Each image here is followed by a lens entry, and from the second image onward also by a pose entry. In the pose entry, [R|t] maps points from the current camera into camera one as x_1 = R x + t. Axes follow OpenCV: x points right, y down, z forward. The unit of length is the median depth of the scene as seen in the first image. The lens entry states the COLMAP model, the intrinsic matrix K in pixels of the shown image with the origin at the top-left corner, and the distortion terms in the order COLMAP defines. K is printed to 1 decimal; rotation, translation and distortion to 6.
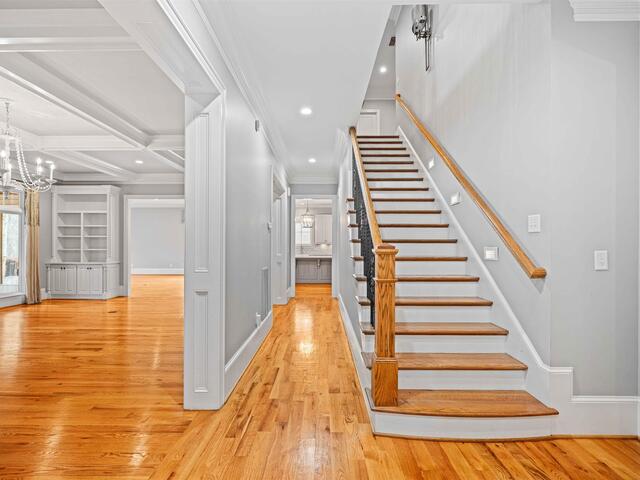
lens RADIAL K [[327.2, 0, 320.0], [0, 327.2, 240.0], [0, 0, 1]] dist [-0.002590, 0.001266]
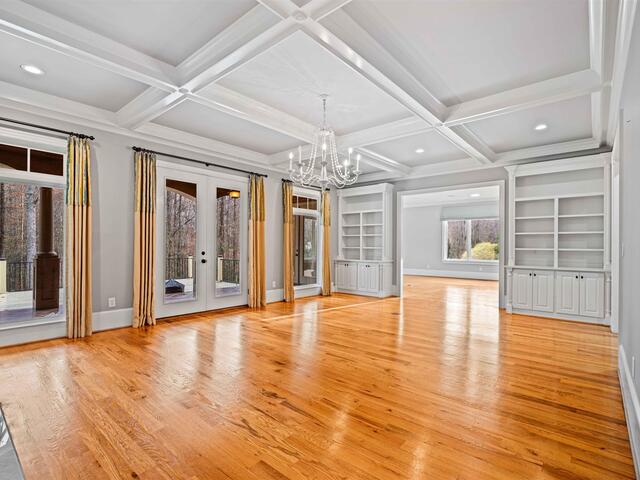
lens RADIAL K [[327.2, 0, 320.0], [0, 327.2, 240.0], [0, 0, 1]] dist [-0.002590, 0.001266]
pose [[0.771618, -0.007152, -0.636046, -0.163522], [0.002358, 0.999962, -0.008382, 0.012562], [0.636082, 0.004968, 0.771606, 0.107829]]
